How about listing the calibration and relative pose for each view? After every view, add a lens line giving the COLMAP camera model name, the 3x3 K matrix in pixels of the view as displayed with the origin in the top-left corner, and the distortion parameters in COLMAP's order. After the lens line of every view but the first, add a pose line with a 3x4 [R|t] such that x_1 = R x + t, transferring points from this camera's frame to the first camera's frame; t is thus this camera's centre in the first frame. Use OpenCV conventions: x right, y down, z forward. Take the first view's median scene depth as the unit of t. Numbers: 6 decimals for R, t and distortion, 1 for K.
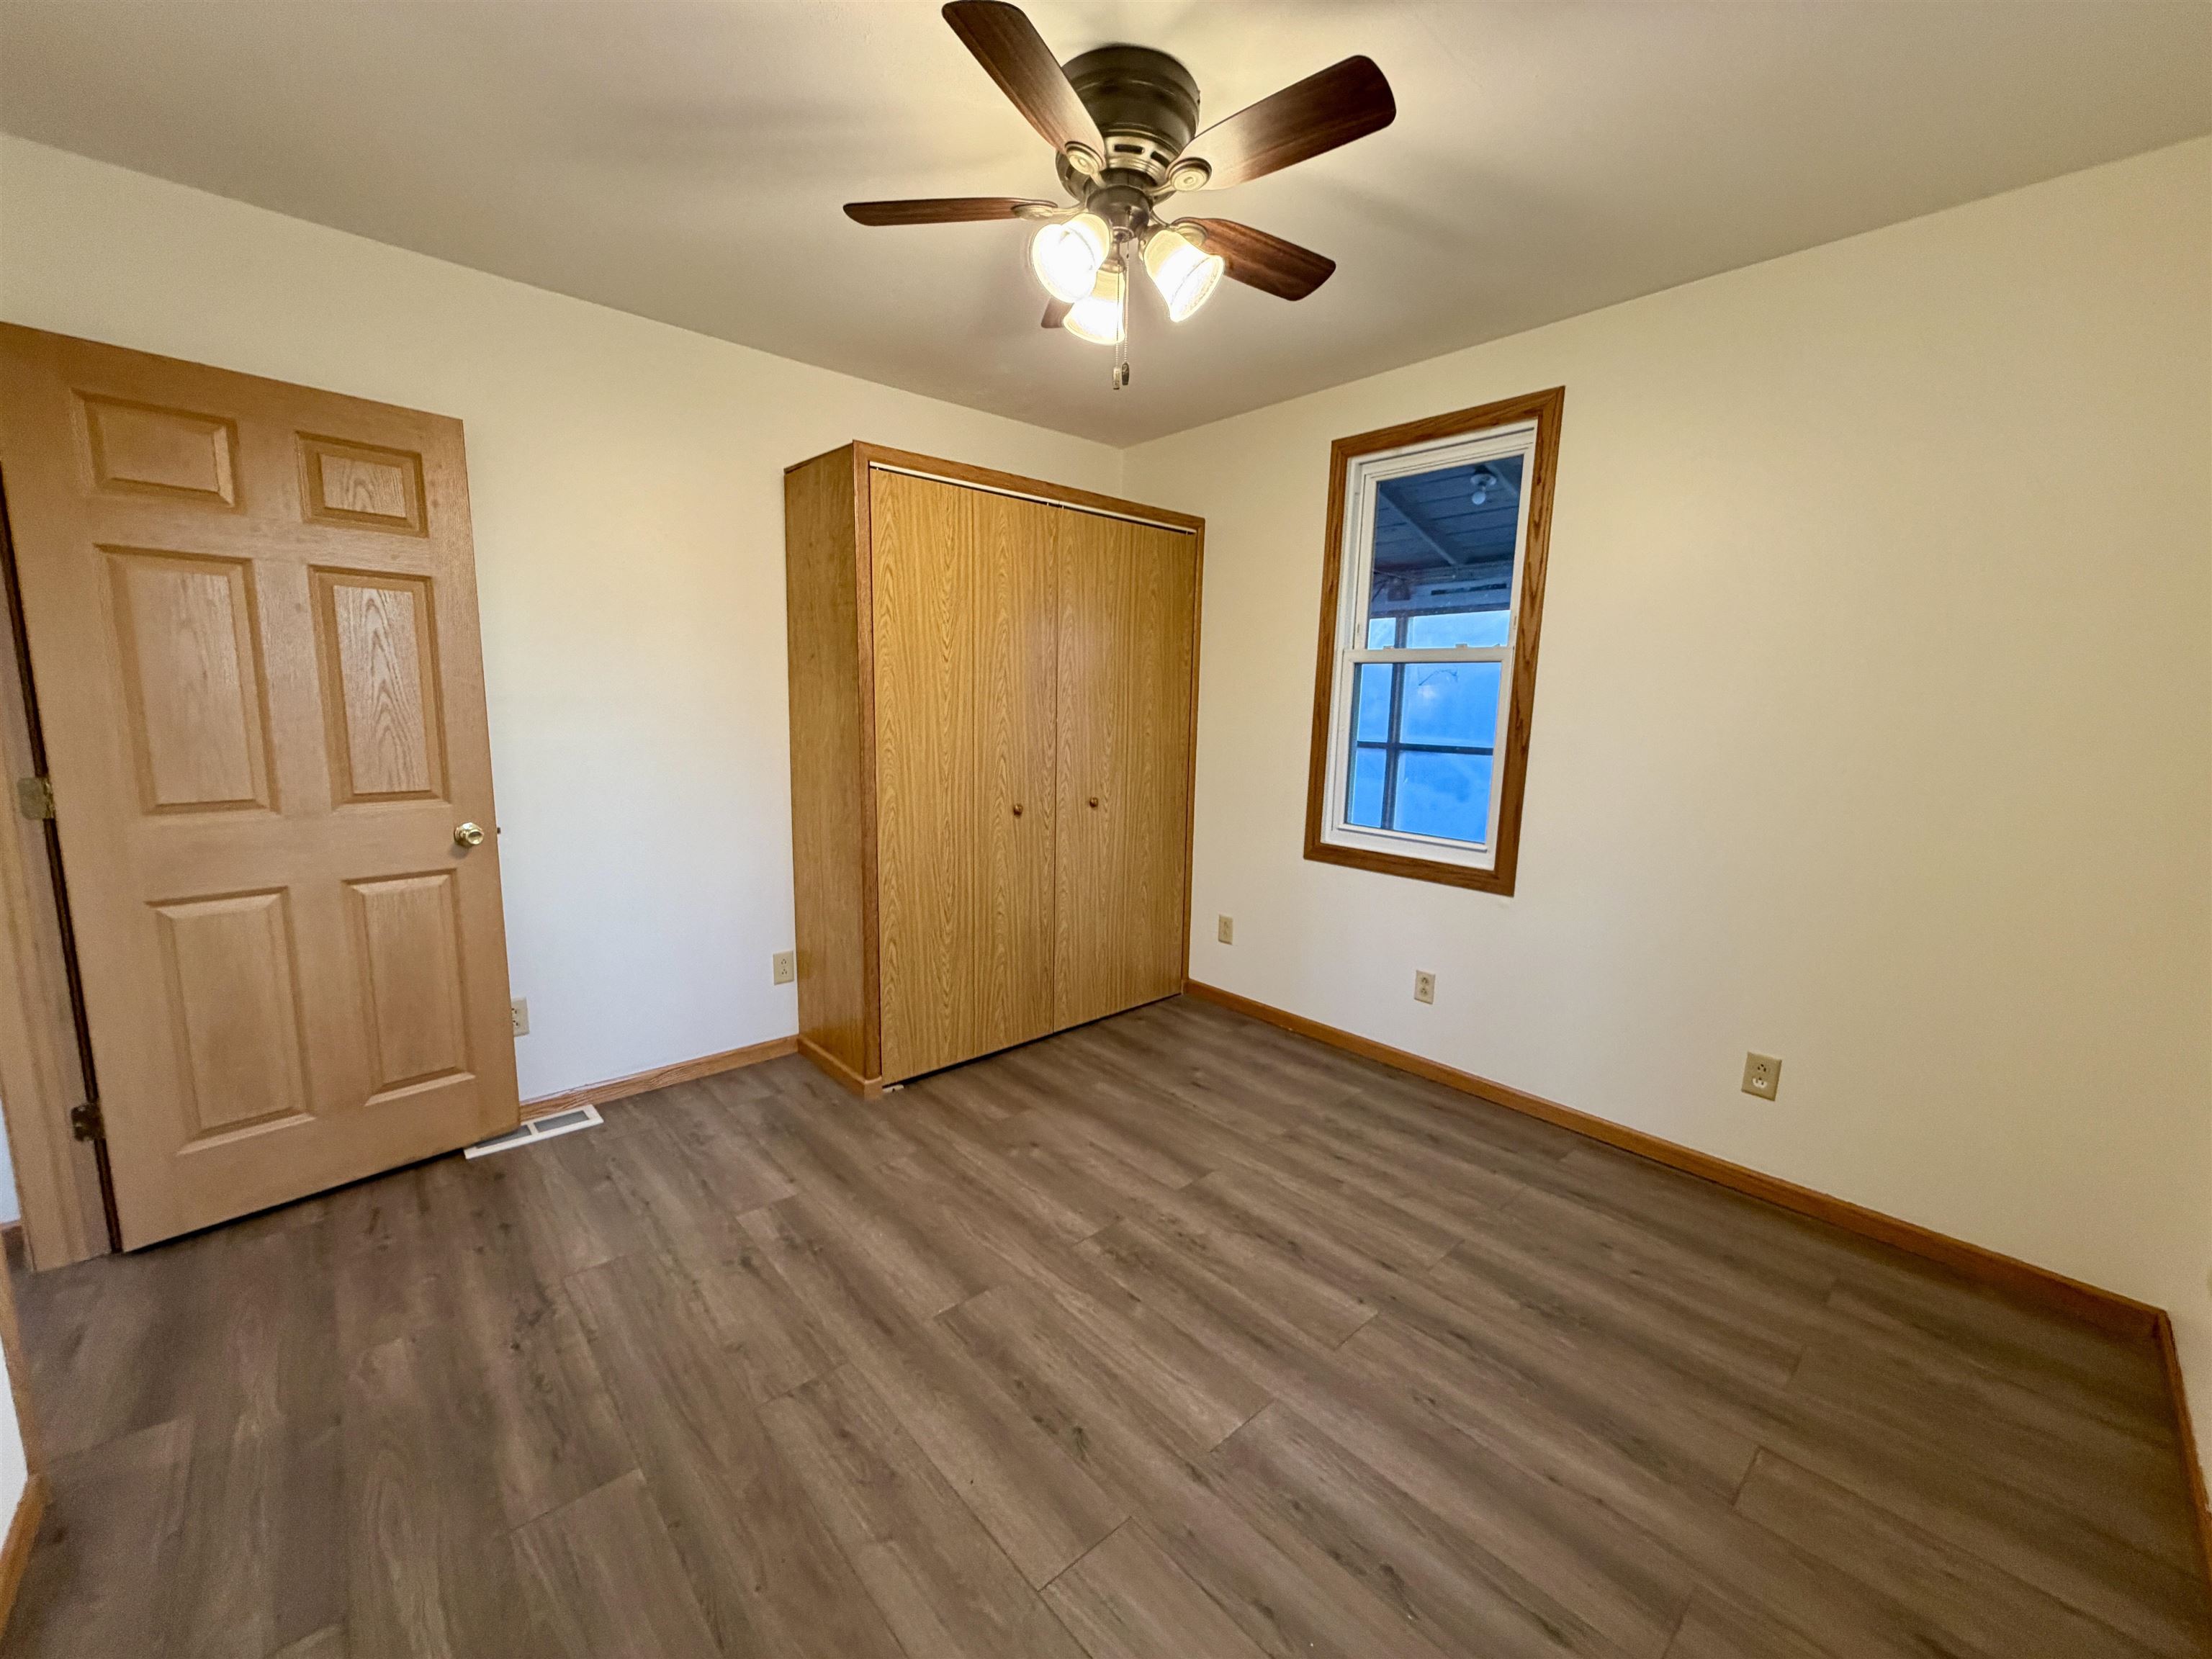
lens RADIAL K [[880.9, 0, 1102.1], [0, 880.9, 829.2], [0, 0, 1]] dist [0.000318, 0.000293]
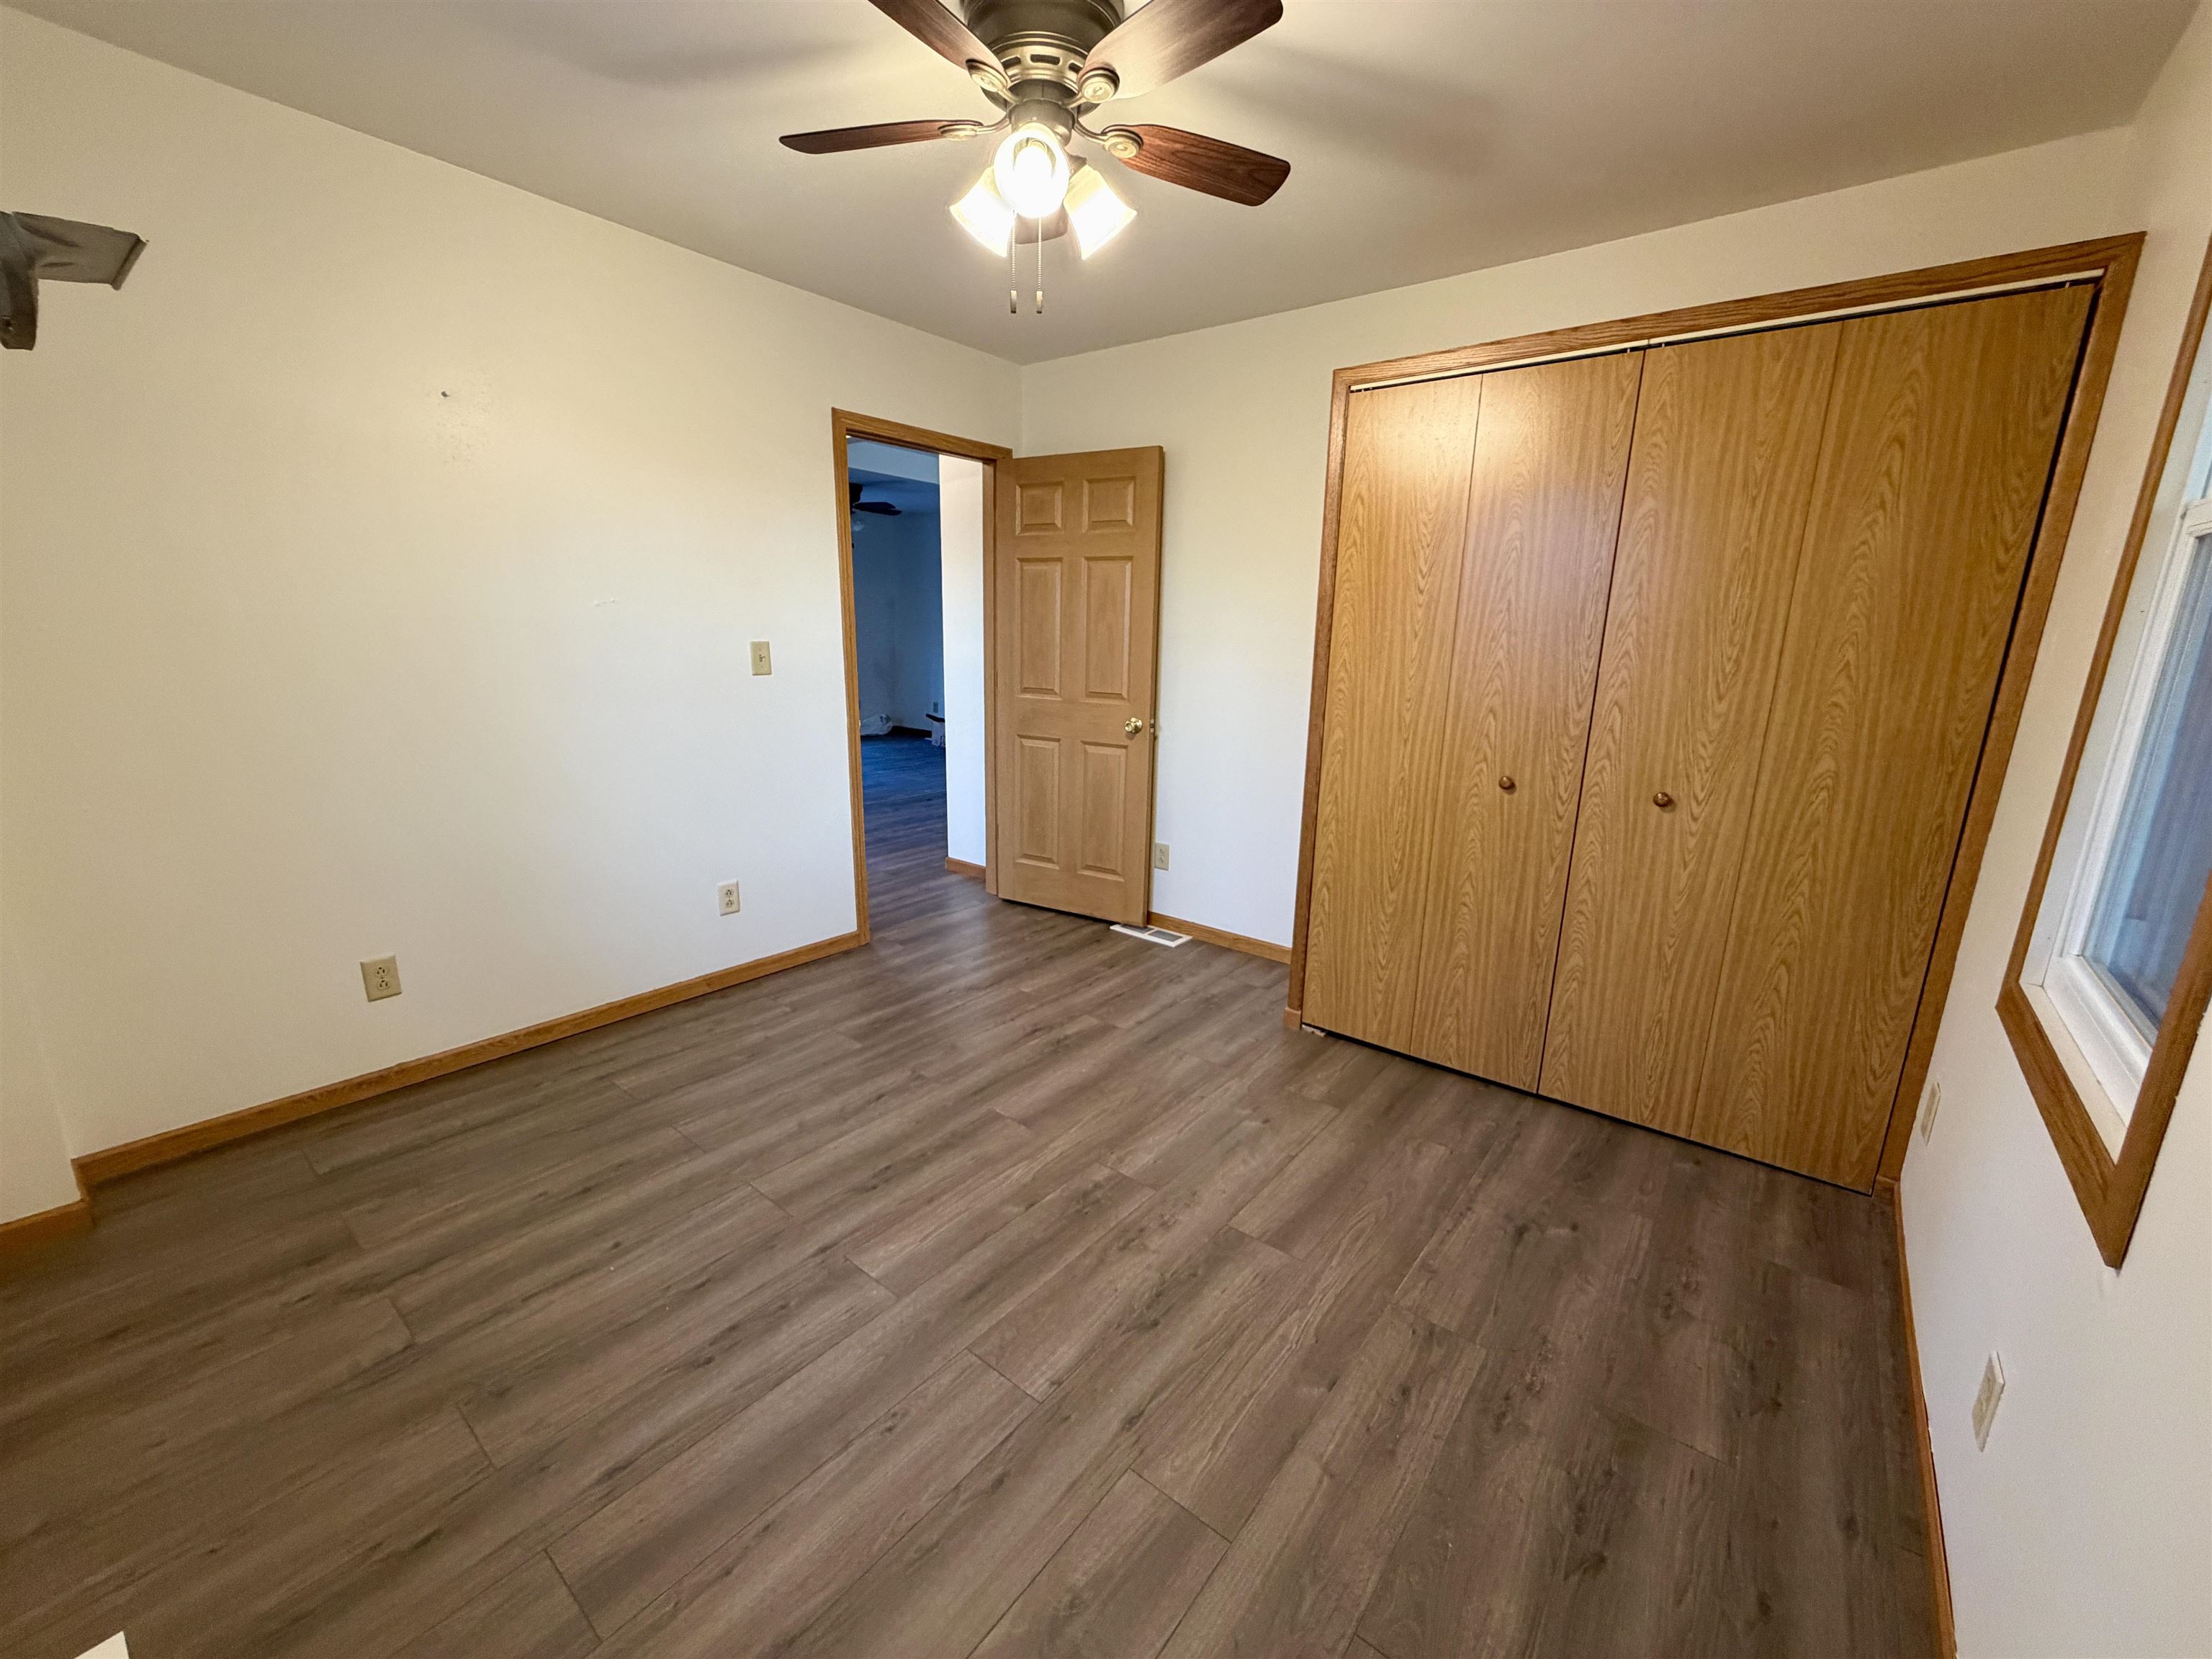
lens RADIAL K [[880.9, 0, 1102.1], [0, 880.9, 829.2], [0, 0, 1]] dist [0.000318, 0.000293]
pose [[0.165856, 0.206895, -0.964203, 0.769086], [-0.161094, 0.970295, 0.180491, -0.083667], [0.972903, 0.125391, 0.194258, 0.652275]]
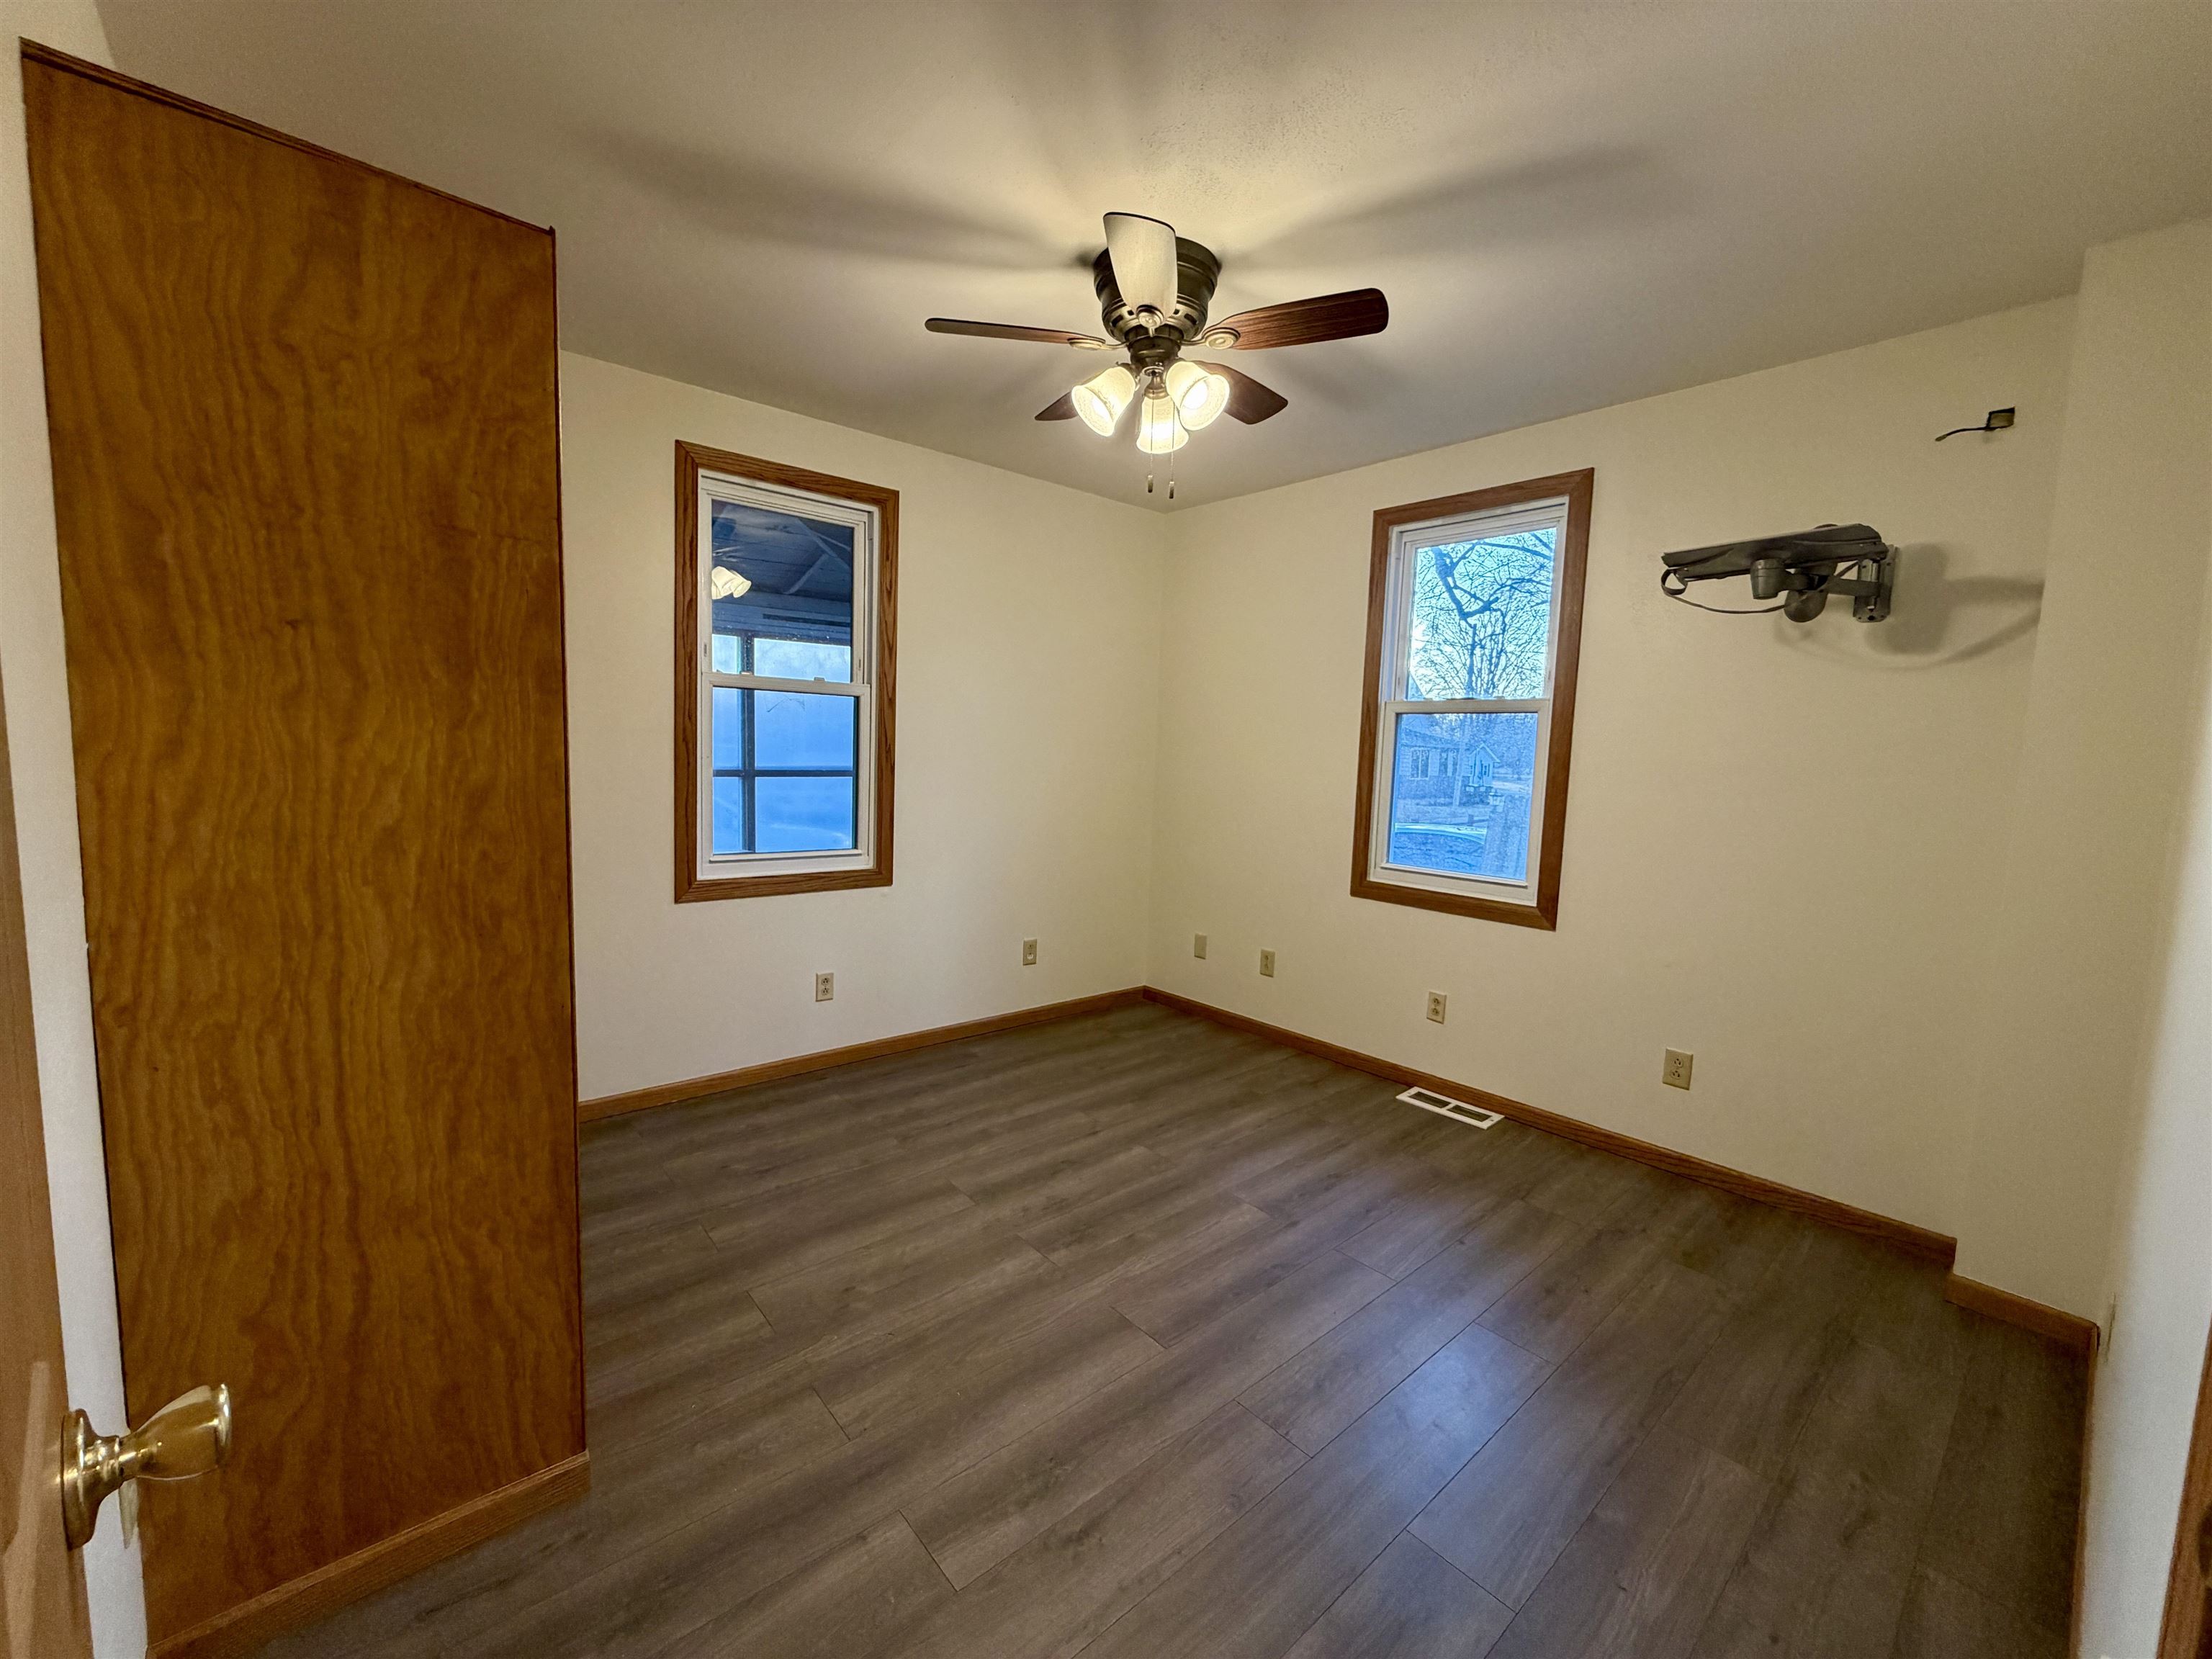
lens RADIAL K [[880.9, 0, 1102.1], [0, 880.9, 829.2], [0, 0, 1]] dist [0.000318, 0.000293]
pose [[0.023522, -0.117302, 0.992818, -0.866517], [0.116368, 0.986663, 0.113818, -0.125245], [-0.992928, 0.112855, 0.036858, 0.738997]]
